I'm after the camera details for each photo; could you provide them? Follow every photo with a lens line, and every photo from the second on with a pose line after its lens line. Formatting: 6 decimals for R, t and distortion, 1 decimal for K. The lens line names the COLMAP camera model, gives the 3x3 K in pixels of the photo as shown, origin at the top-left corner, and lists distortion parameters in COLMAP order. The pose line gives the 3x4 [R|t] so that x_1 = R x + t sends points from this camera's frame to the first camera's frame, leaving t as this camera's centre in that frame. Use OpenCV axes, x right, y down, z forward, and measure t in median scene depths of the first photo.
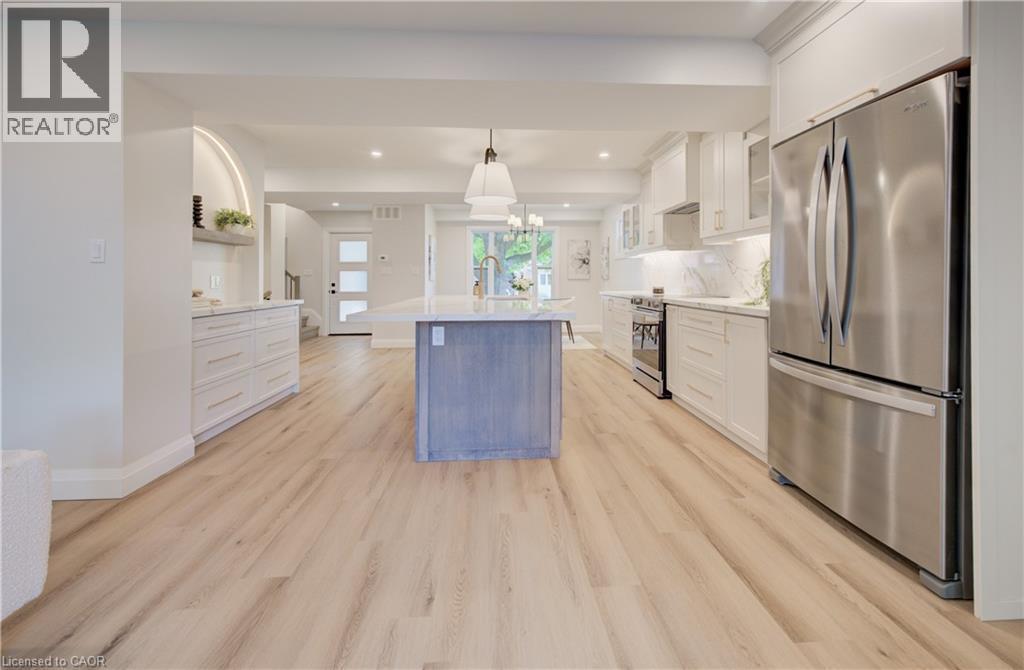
lens RADIAL K [[426.7, 0, 511.1], [0, 426.7, 290.1], [0, 0, 1]] dist [0.003005, 0.000320]
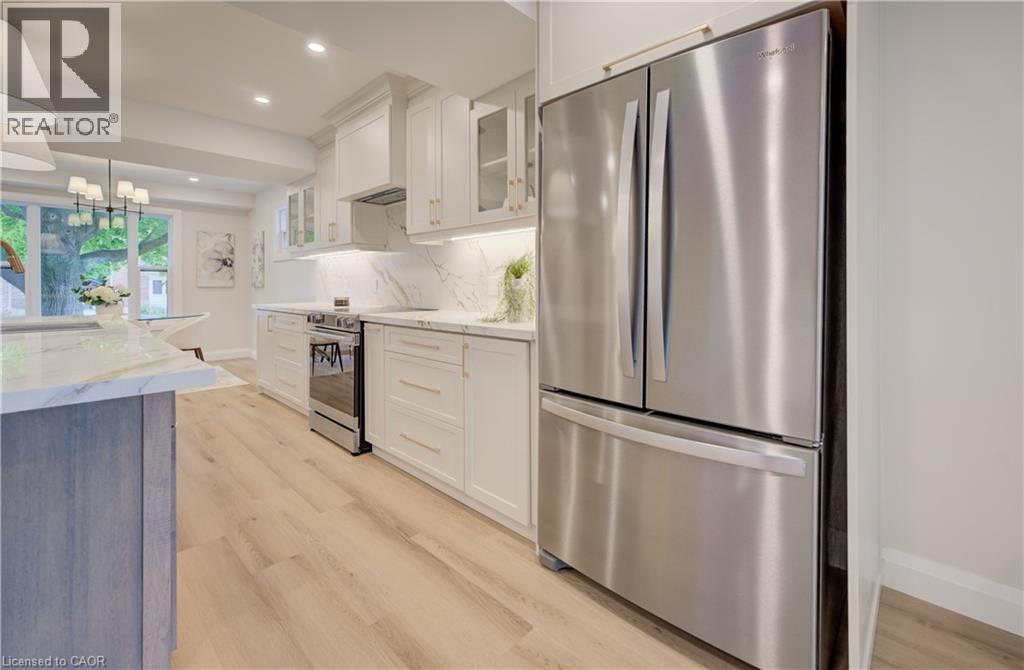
lens RADIAL K [[426.7, 0, 511.1], [0, 426.7, 290.1], [0, 0, 1]] dist [0.003005, 0.000320]
pose [[0.722544, -0.001517, 0.691323, 0.044303], [0.014658, 0.999806, -0.013127, -0.007989], [-0.691169, 0.019618, 0.722427, 0.302343]]
